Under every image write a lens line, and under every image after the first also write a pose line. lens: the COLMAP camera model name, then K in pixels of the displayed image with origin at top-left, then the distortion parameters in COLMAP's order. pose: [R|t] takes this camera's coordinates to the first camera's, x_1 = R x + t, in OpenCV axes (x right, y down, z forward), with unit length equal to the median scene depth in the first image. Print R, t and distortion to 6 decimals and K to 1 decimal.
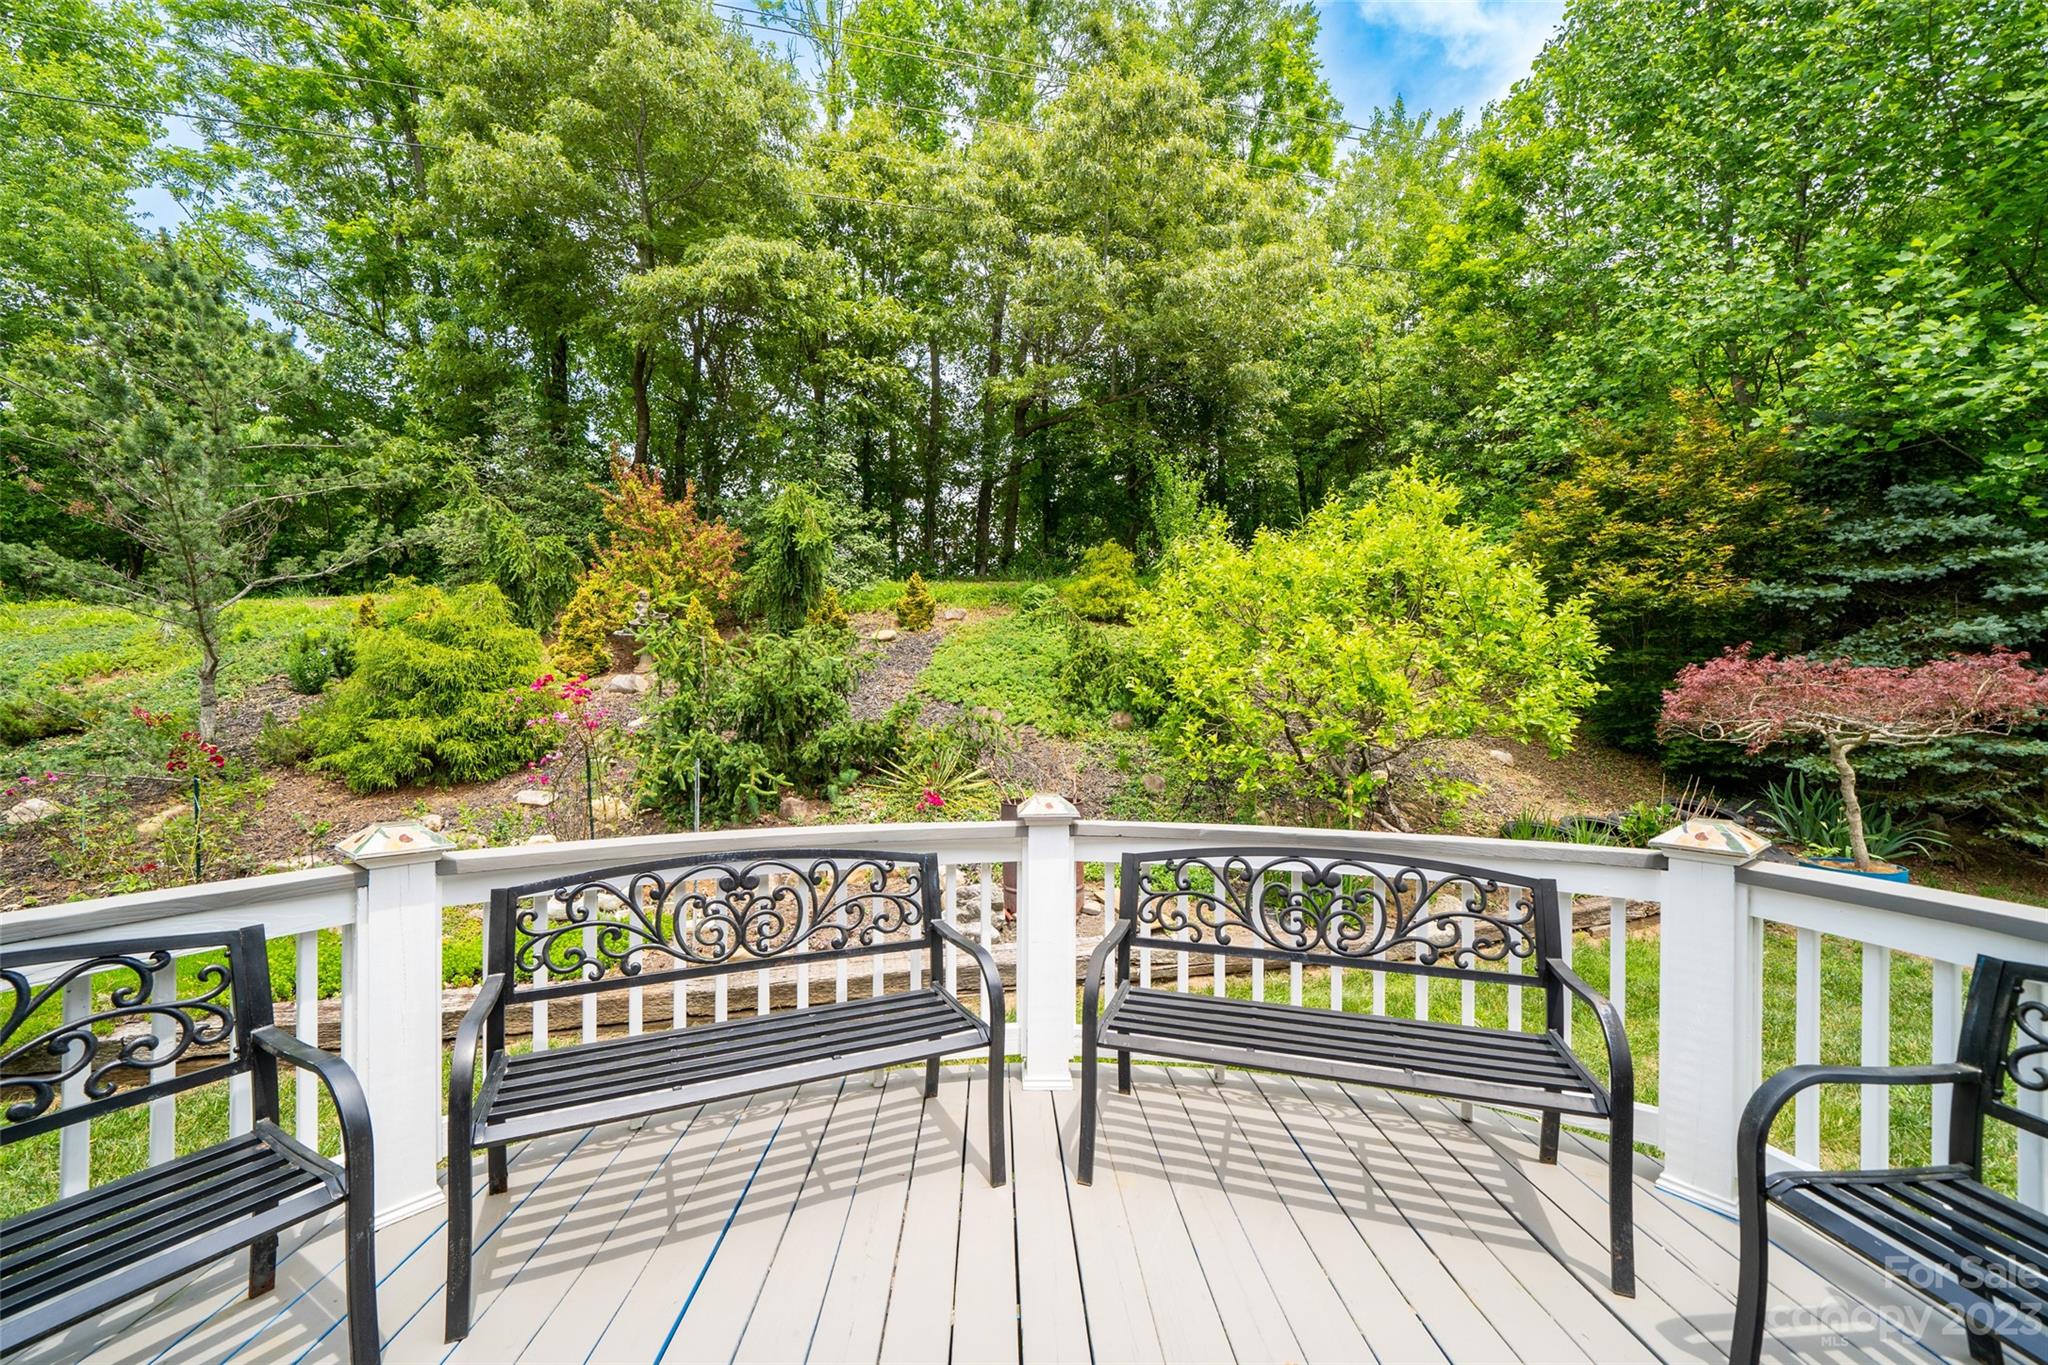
lens RADIAL K [[797.9, 0, 1017.1], [0, 797.9, 697.2], [0, 0, 1]] dist [-0.010459, -0.000044]
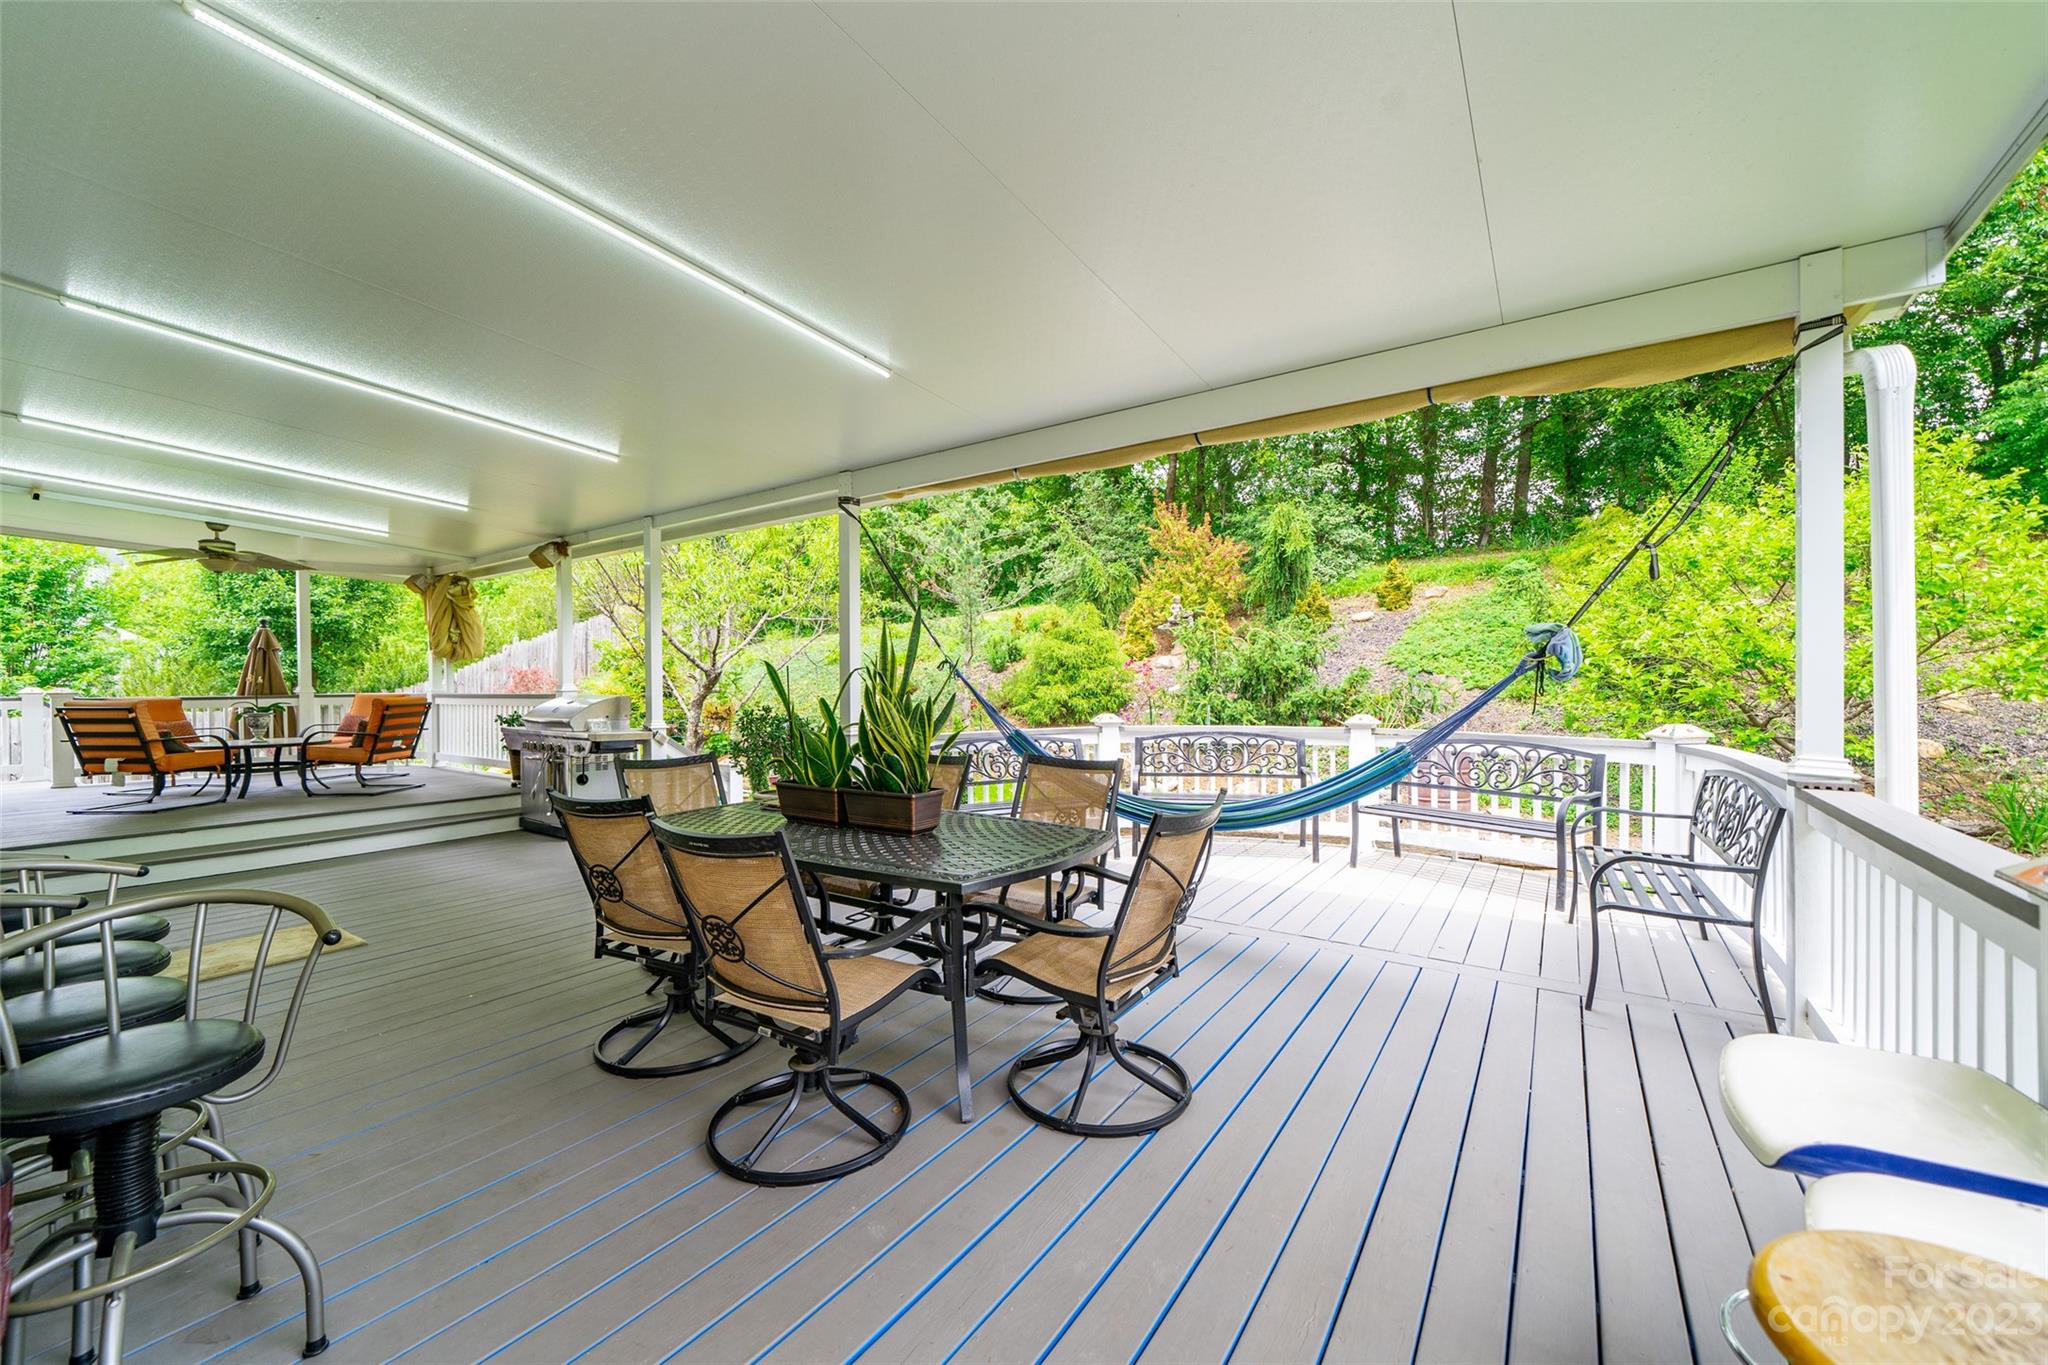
lens RADIAL K [[797.9, 0, 1020.3], [0, 797.9, 681.5], [0, 0, 1]] dist [-0.010459, -0.000044]
pose [[0.807895, -0.008837, -0.589261, 0.167321], [0.017420, 0.999809, 0.008890, 0.000640], [0.589070, -0.017447, 0.807894, -0.370998]]
